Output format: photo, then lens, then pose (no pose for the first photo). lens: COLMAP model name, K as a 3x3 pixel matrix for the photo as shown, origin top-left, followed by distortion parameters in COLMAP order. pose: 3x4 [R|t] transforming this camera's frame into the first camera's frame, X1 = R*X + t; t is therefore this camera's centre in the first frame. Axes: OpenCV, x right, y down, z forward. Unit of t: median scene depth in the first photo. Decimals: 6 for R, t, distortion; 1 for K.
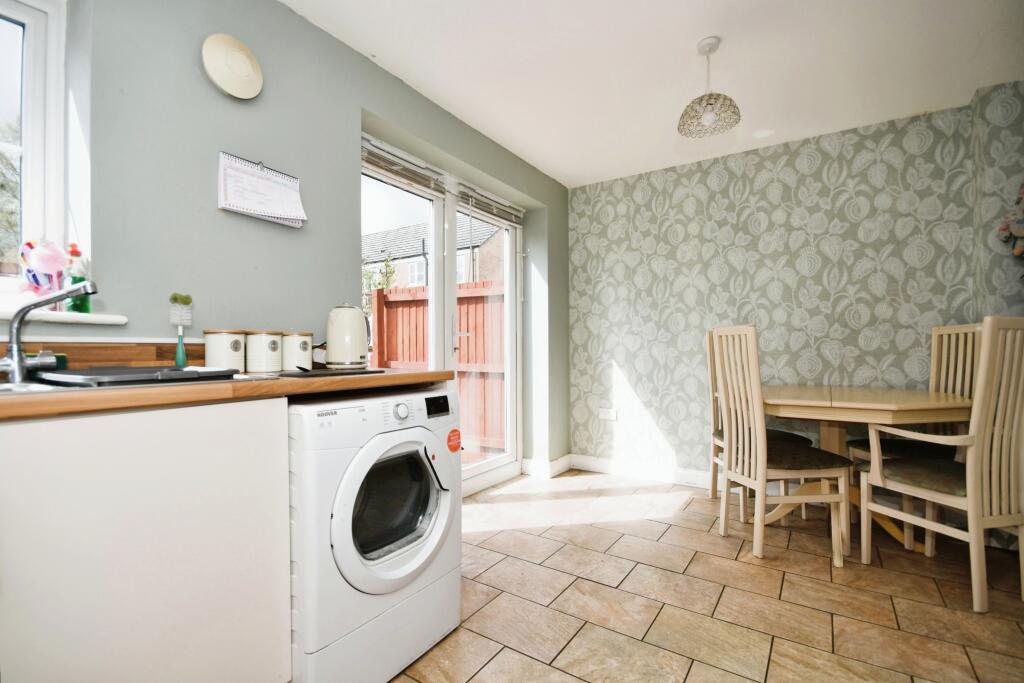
lens RADIAL K [[468.2, 0, 510.0], [0, 468.2, 351.8], [0, 0, 1]] dist [-0.000815, -0.001095]
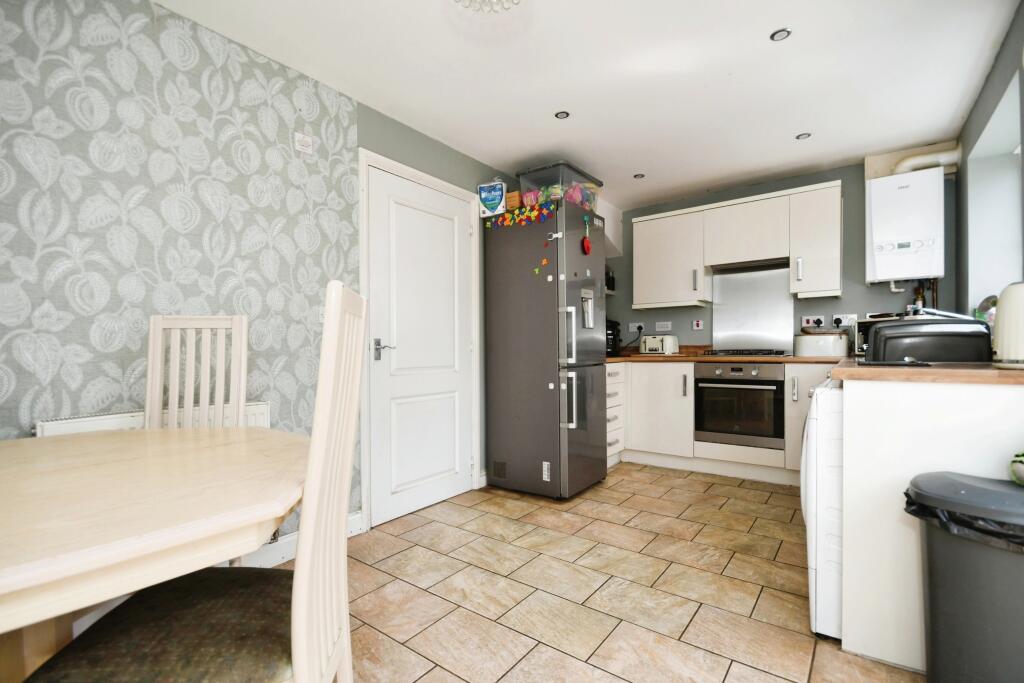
lens RADIAL K [[468.2, 0, 516.0], [0, 468.2, 340.3], [0, 0, 1]] dist [-0.000815, -0.001095]
pose [[-0.998710, 0.009753, 0.049835, 0.460256], [0.009143, 0.999881, -0.012449, -0.007548], [-0.049950, -0.011977, -0.998680, 2.067241]]
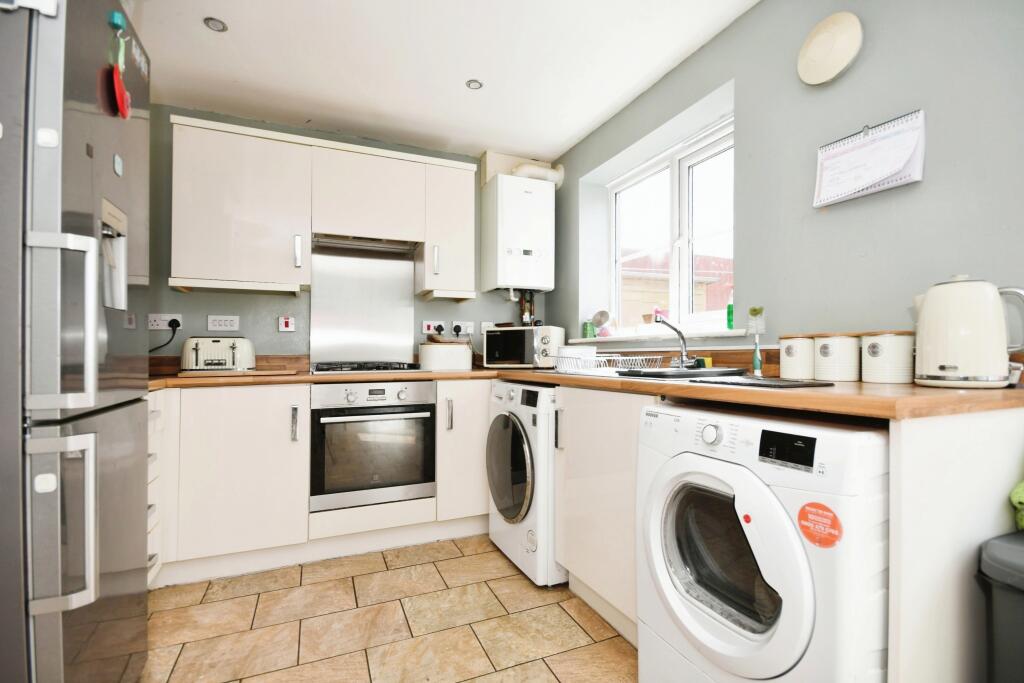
lens RADIAL K [[468.2, 0, 513.8], [0, 468.2, 350.0], [0, 0, 1]] dist [-0.000815, -0.001095]
pose [[-0.548492, -0.006112, -0.836133, 0.533533], [0.001669, 0.999963, -0.008404, -0.007281], [0.836154, -0.006005, -0.548462, 1.018866]]
